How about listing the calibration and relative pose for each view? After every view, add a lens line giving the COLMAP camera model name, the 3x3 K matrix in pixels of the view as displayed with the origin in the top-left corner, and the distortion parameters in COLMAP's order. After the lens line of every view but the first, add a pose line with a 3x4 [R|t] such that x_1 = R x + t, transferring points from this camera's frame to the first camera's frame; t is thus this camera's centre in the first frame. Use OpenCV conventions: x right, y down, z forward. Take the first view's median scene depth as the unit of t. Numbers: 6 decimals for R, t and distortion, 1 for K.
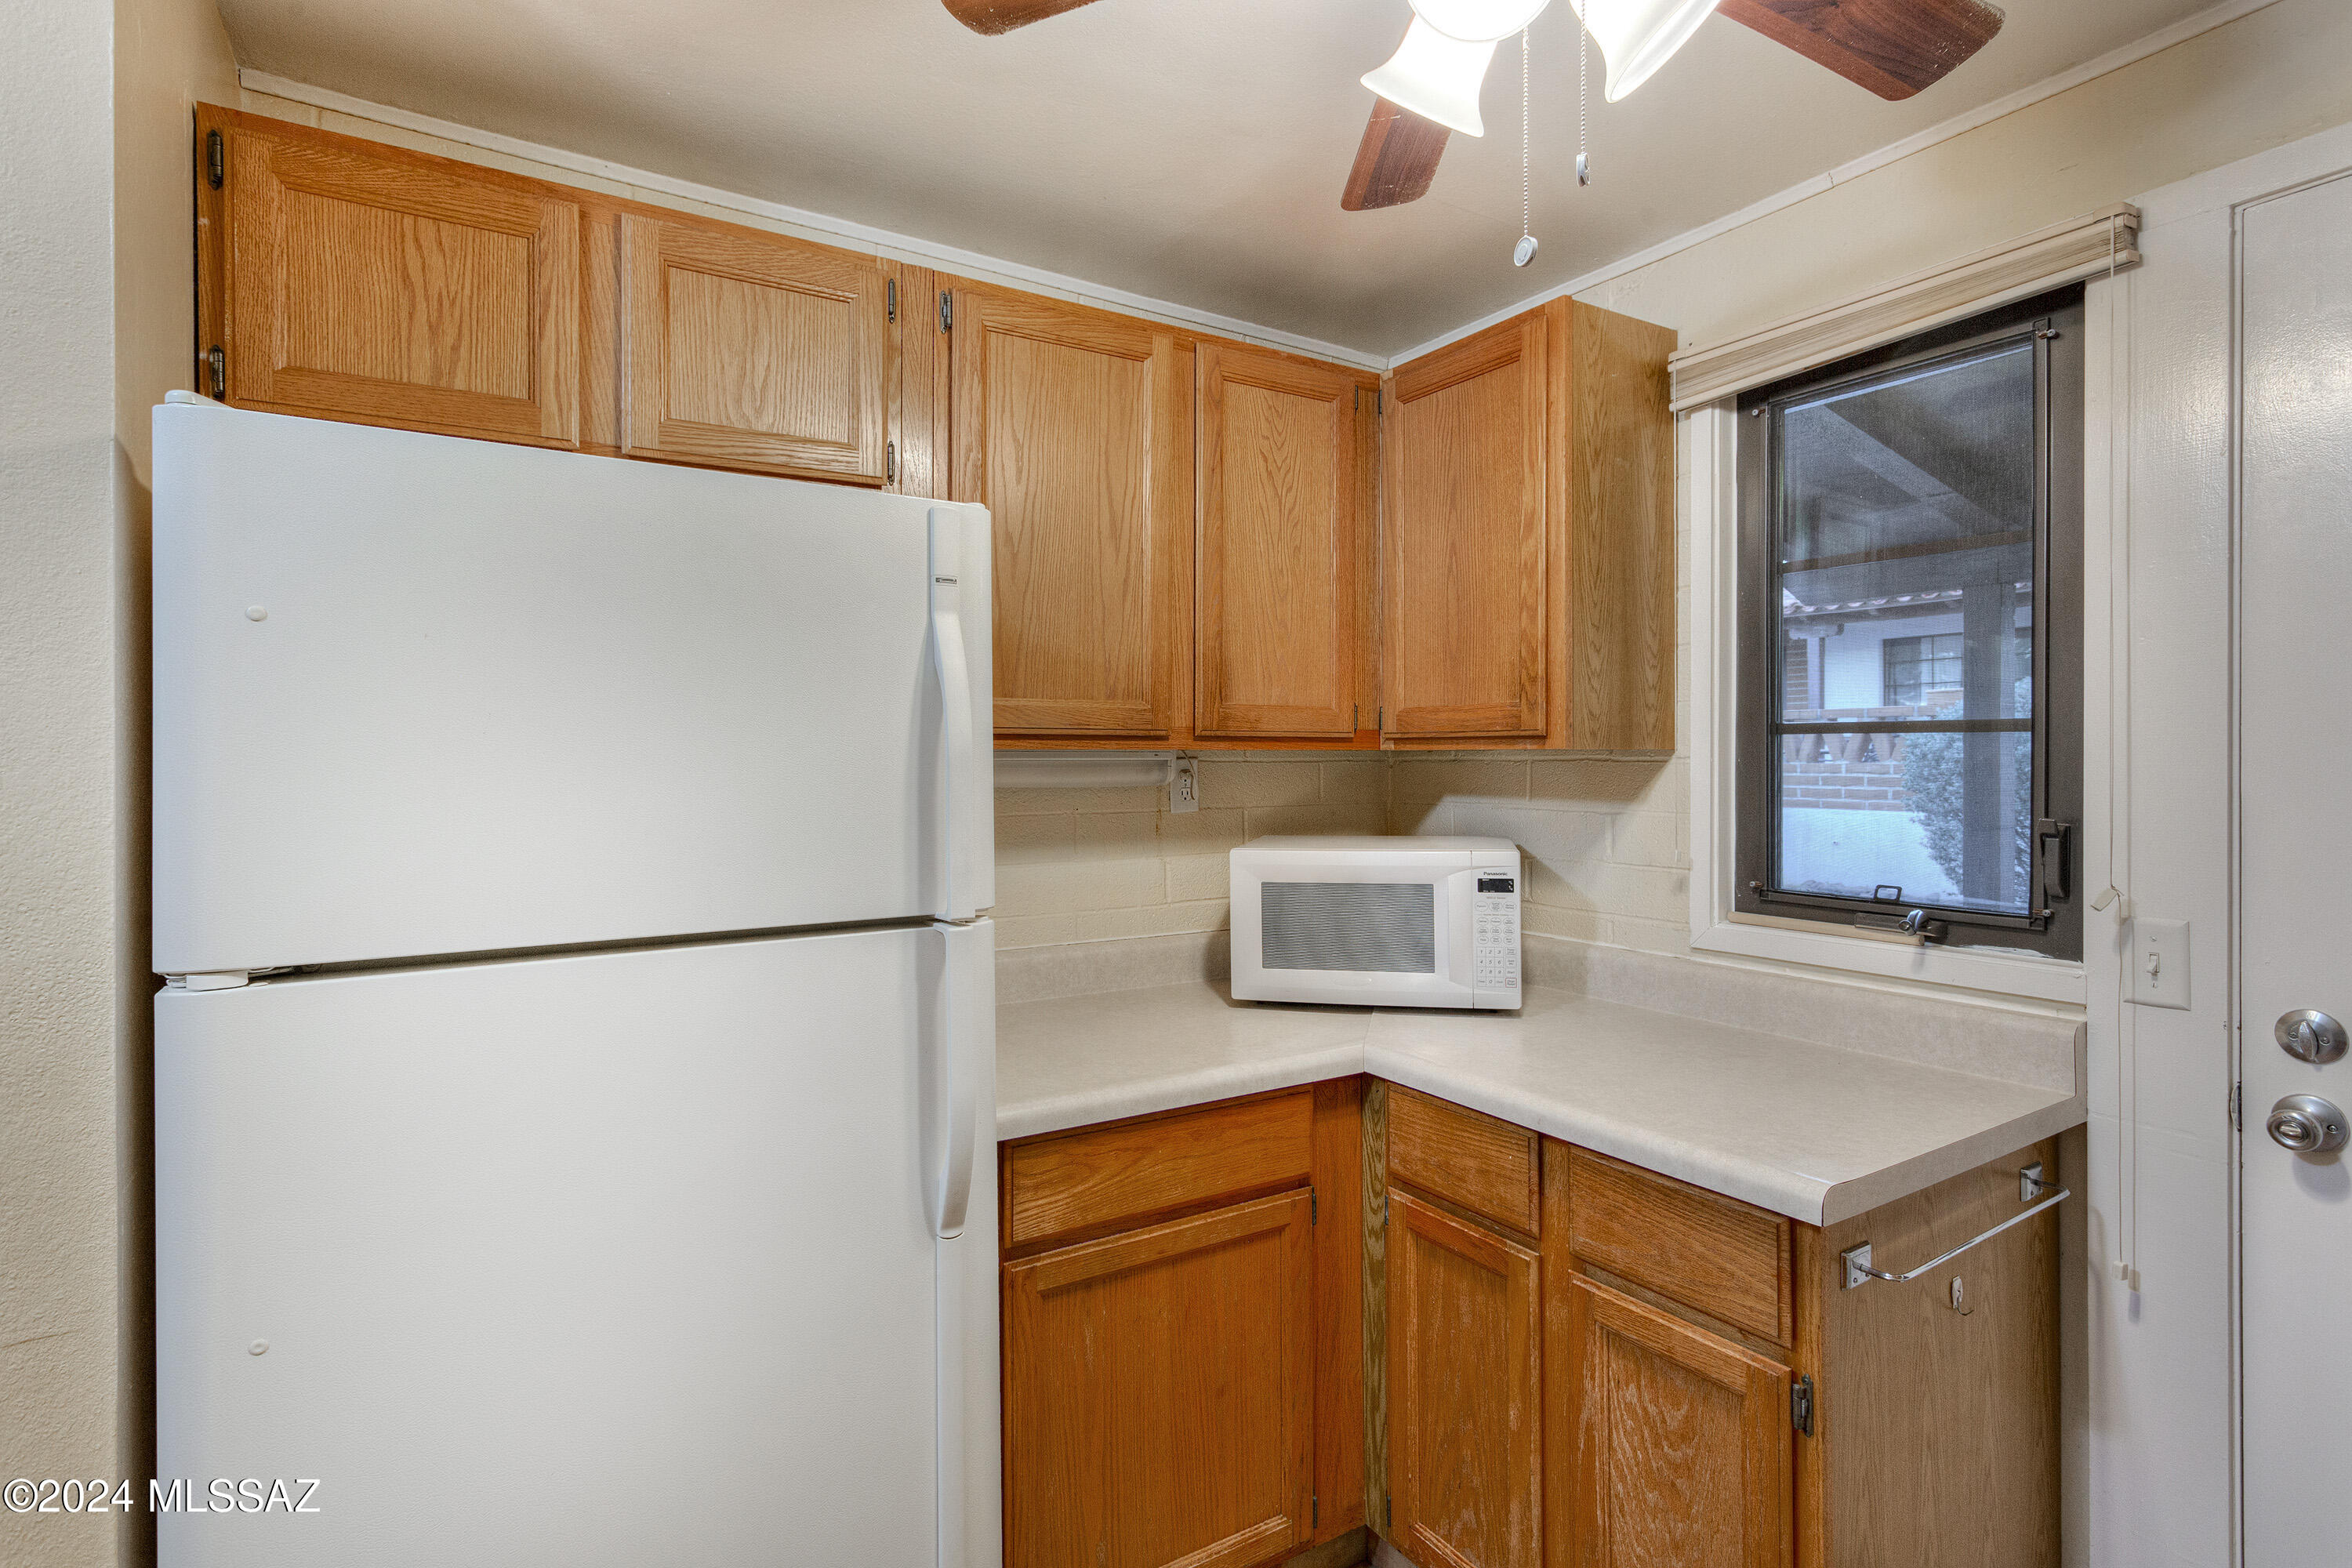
lens RADIAL K [[1130.6, 0, 1153.2], [0, 1130.6, 756.4], [0, 0, 1]] dist [0.002330, 0.000167]
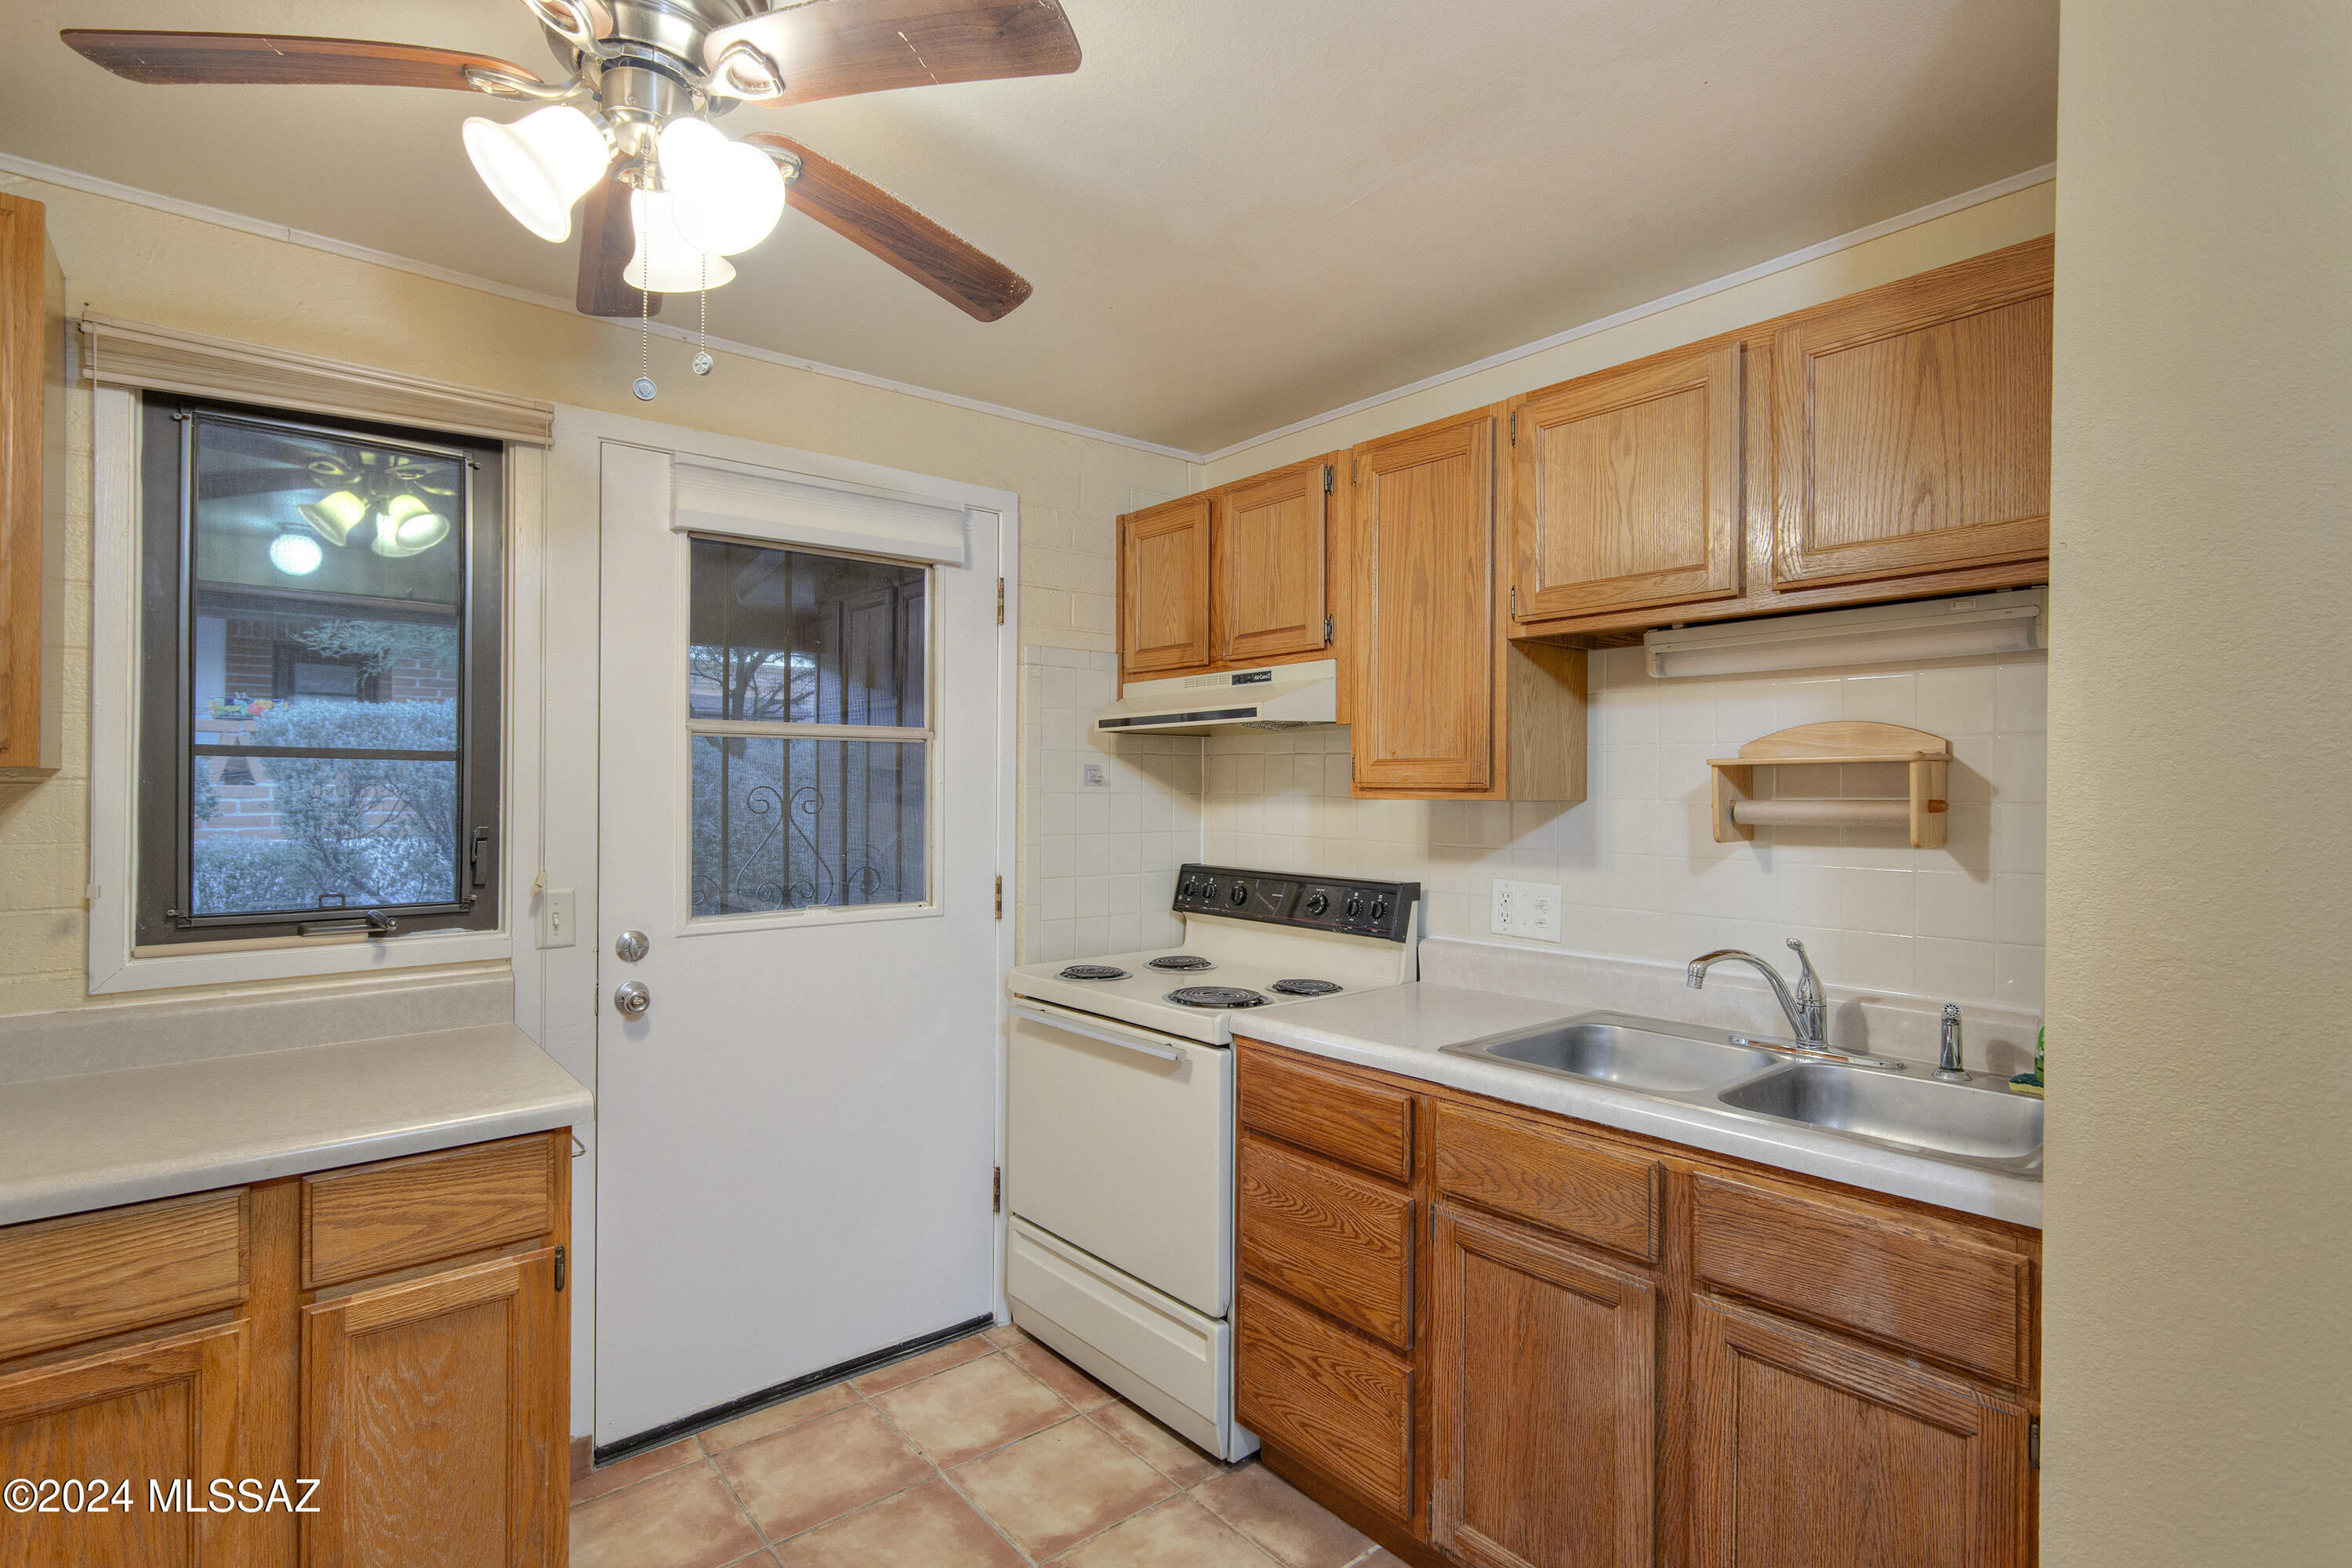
lens RADIAL K [[1133.1, 0, 1166.5], [0, 1133.1, 789.1], [0, 0, 1]] dist [0.001048, 0.000240]
pose [[-0.143324, -0.001885, 0.989674, -0.640836], [-0.007045, 0.999975, 0.000884, 0.003185], [-0.989651, -0.006846, -0.143334, 0.373670]]
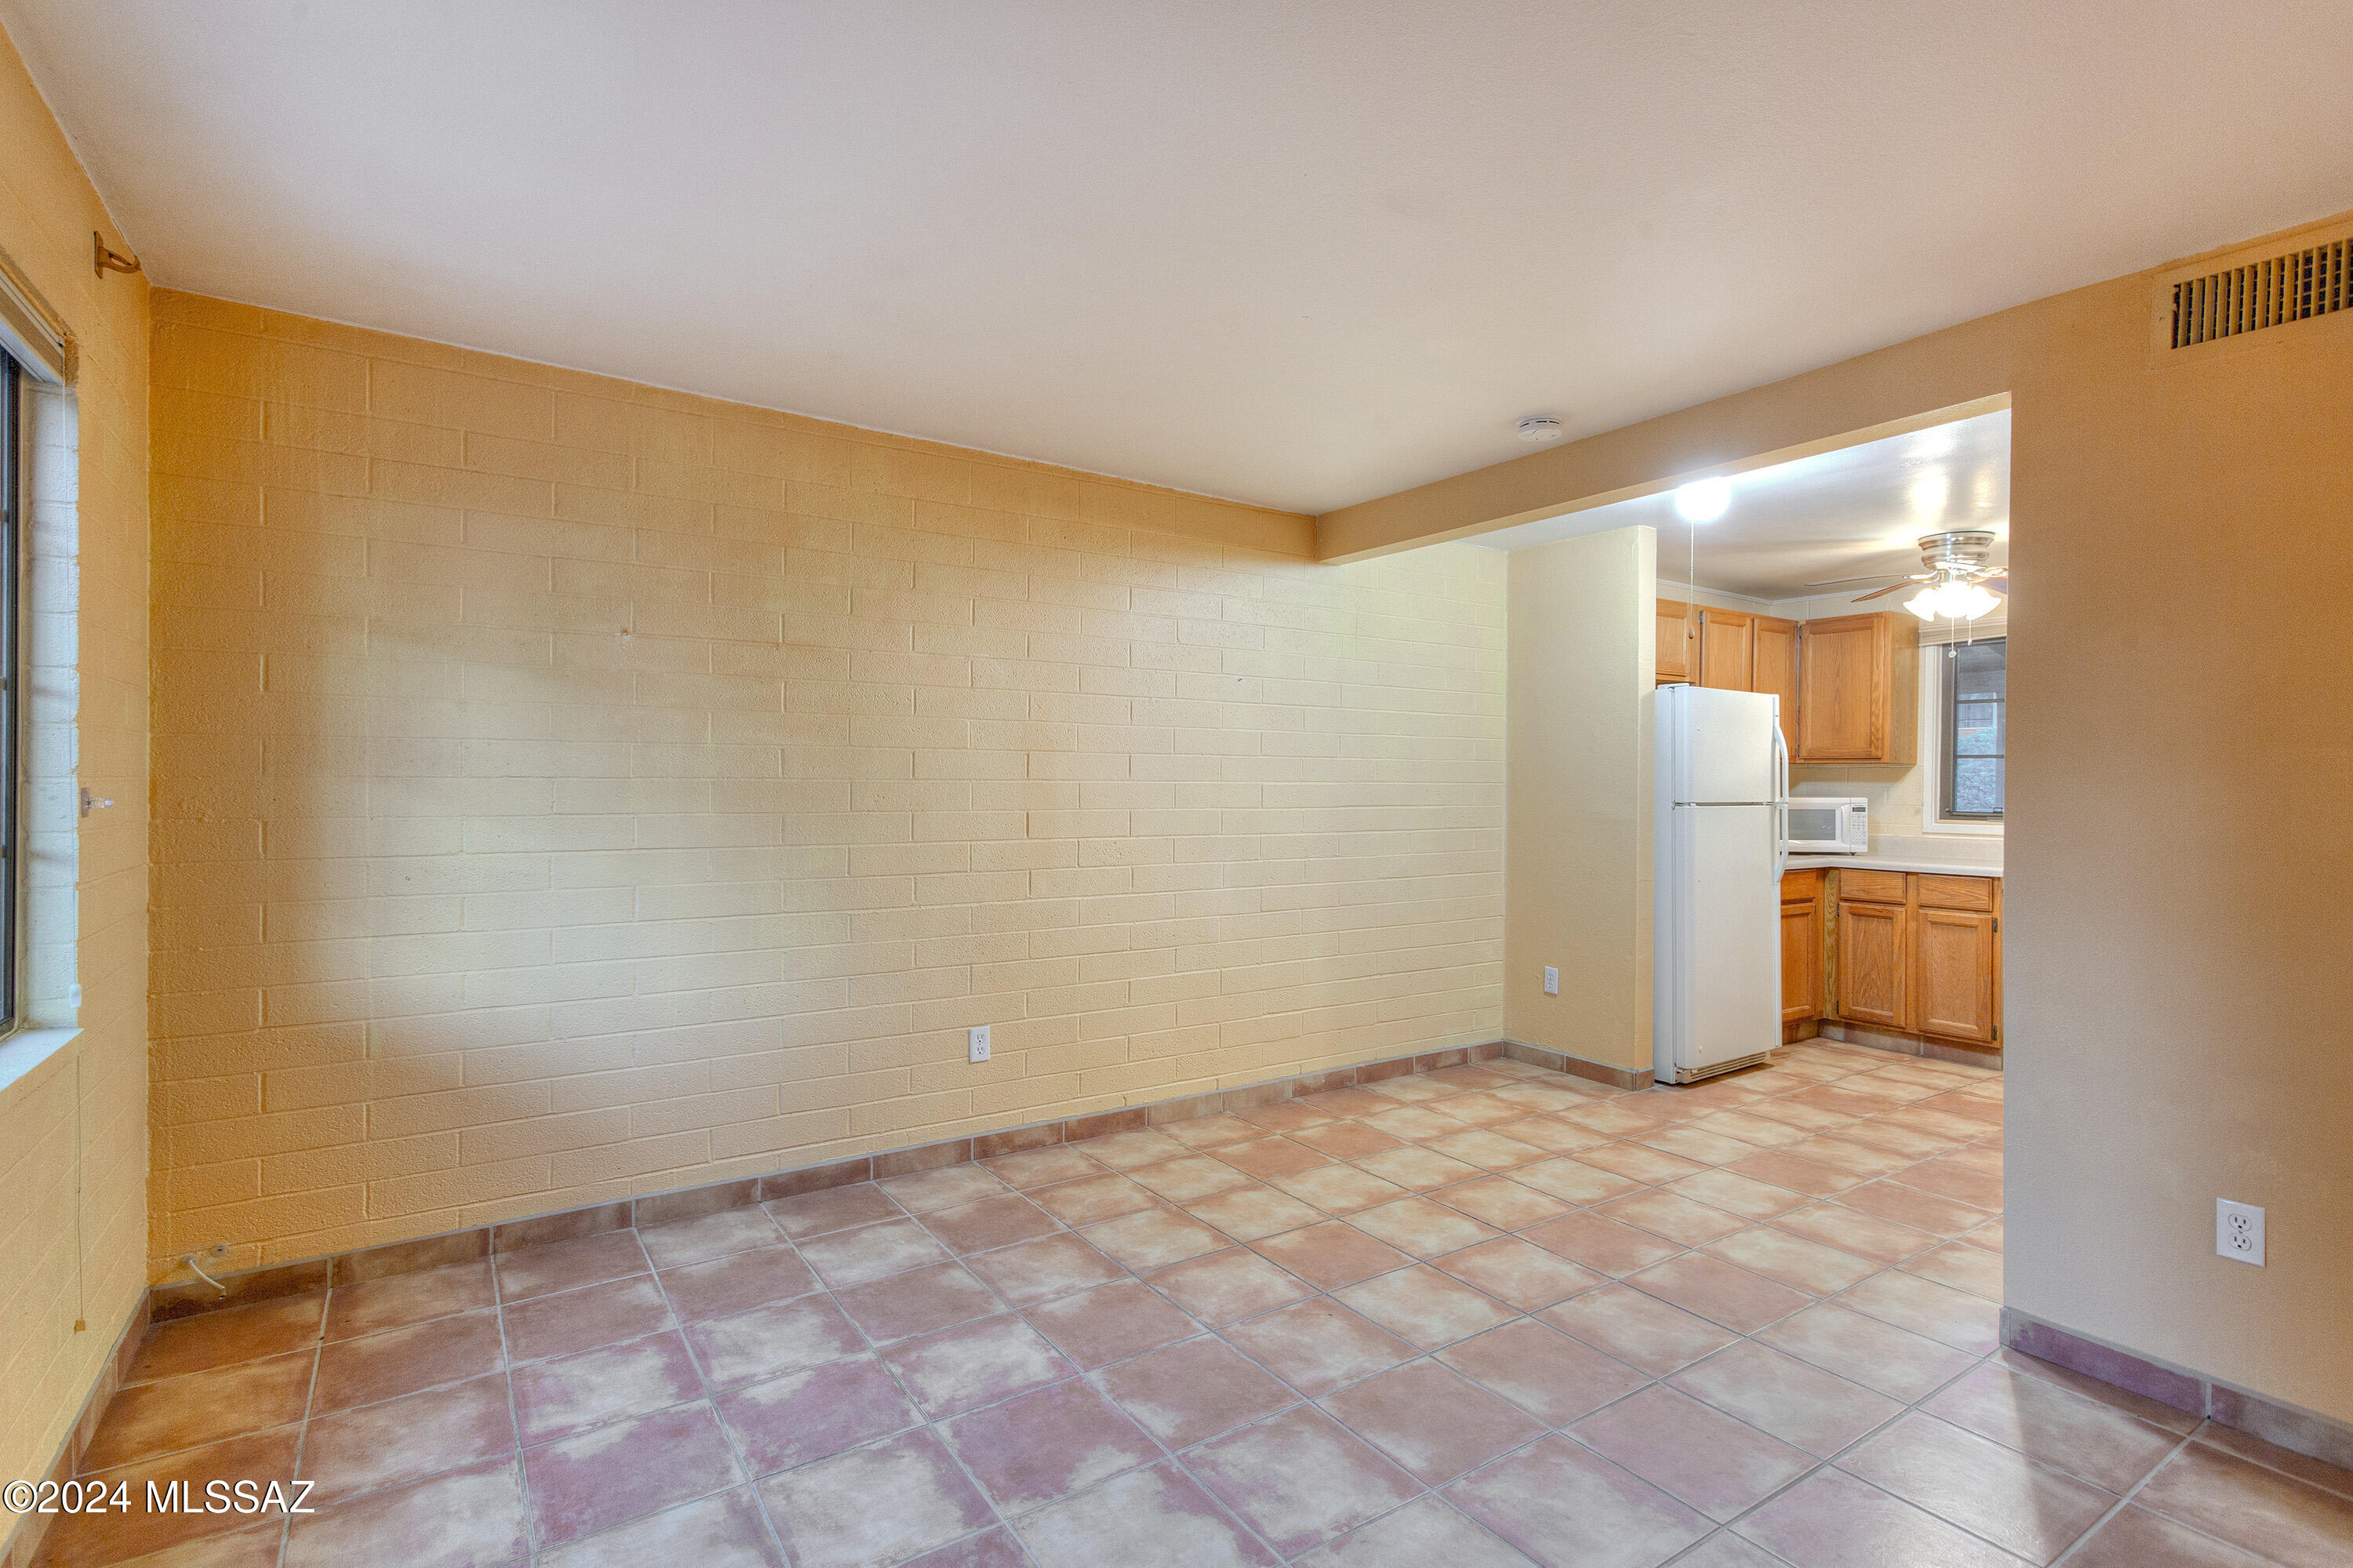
lens RADIAL K [[1127.8, 0, 1161.0], [0, 1127.8, 774.7], [0, 0, 1]] dist [0.002475, 0.000342]
pose [[0.999406, 0.010850, 0.032697, -1.926661], [-0.010781, 0.999939, -0.002262, 0.062524], [-0.032720, 0.001908, 0.999463, -2.227882]]
